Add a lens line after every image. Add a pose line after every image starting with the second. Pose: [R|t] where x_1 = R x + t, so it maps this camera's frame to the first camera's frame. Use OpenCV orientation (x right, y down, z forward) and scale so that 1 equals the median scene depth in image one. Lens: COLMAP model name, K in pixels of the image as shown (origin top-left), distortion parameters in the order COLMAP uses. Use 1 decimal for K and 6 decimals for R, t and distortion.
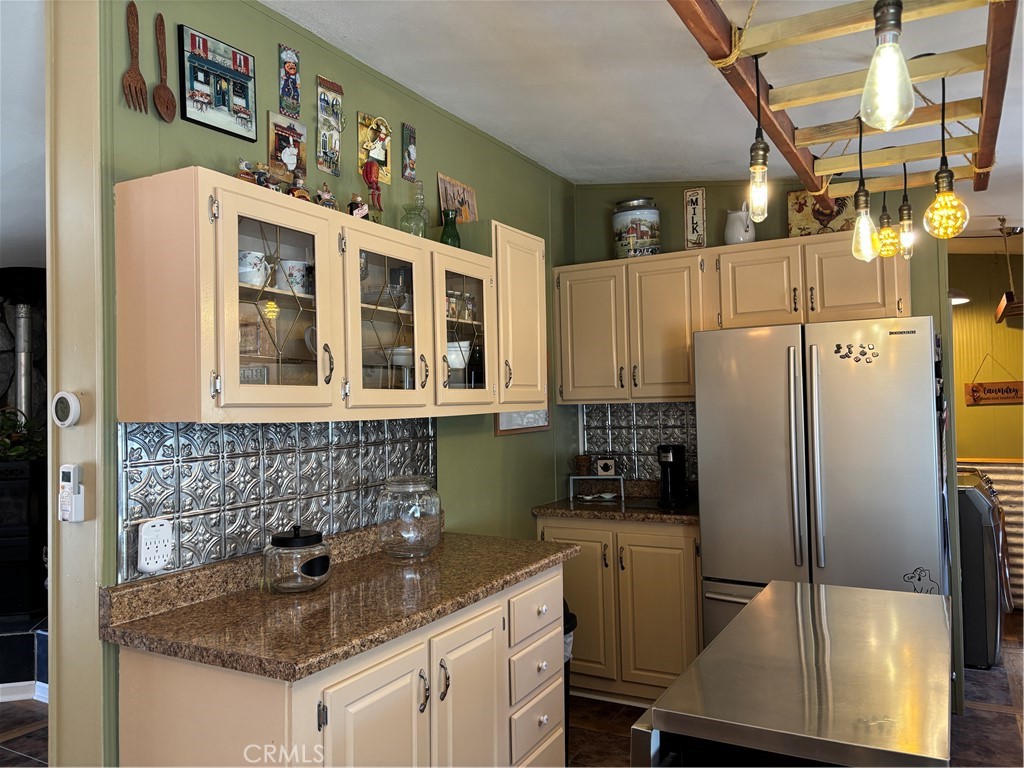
lens RADIAL K [[770.5, 0, 511.6], [0, 770.5, 381.5], [0, 0, 1]] dist [0.067217, -0.082576]
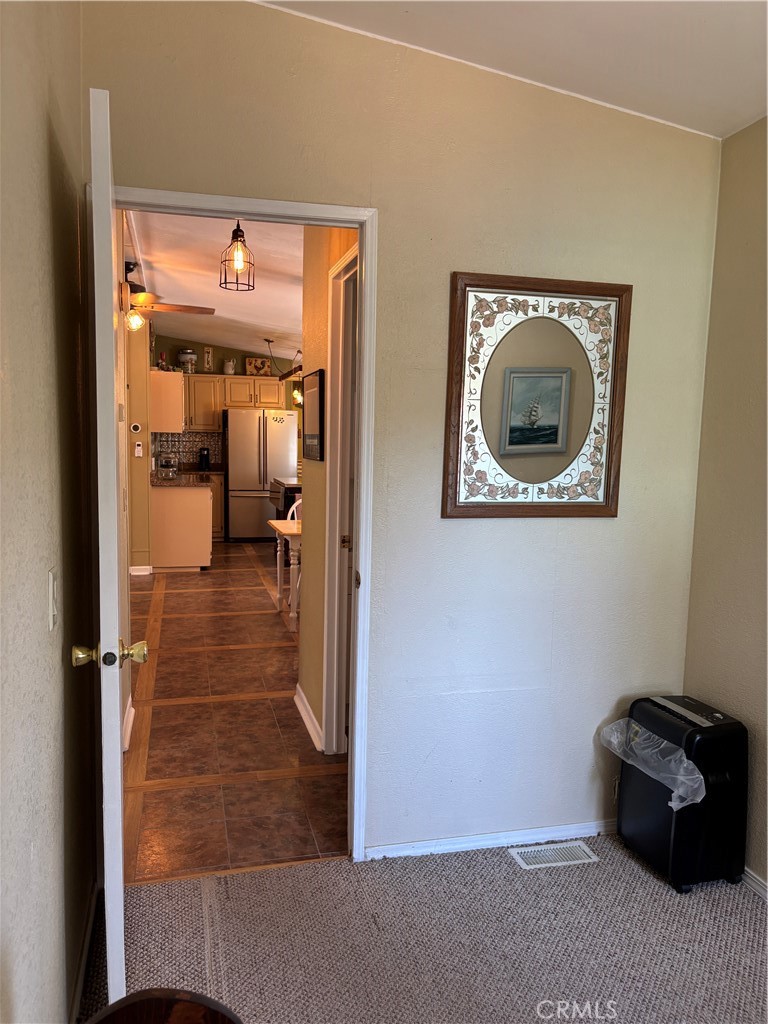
lens RADIAL K [[770.5, 0, 386.5], [0, 770.5, 539.6], [0, 0, 1]] dist [0.067217, -0.082576]
pose [[0.719084, -0.055881, 0.692673, -1.148619], [-0.056549, 0.988750, 0.138473, -0.009808], [-0.692619, -0.138744, 0.707835, -1.299648]]
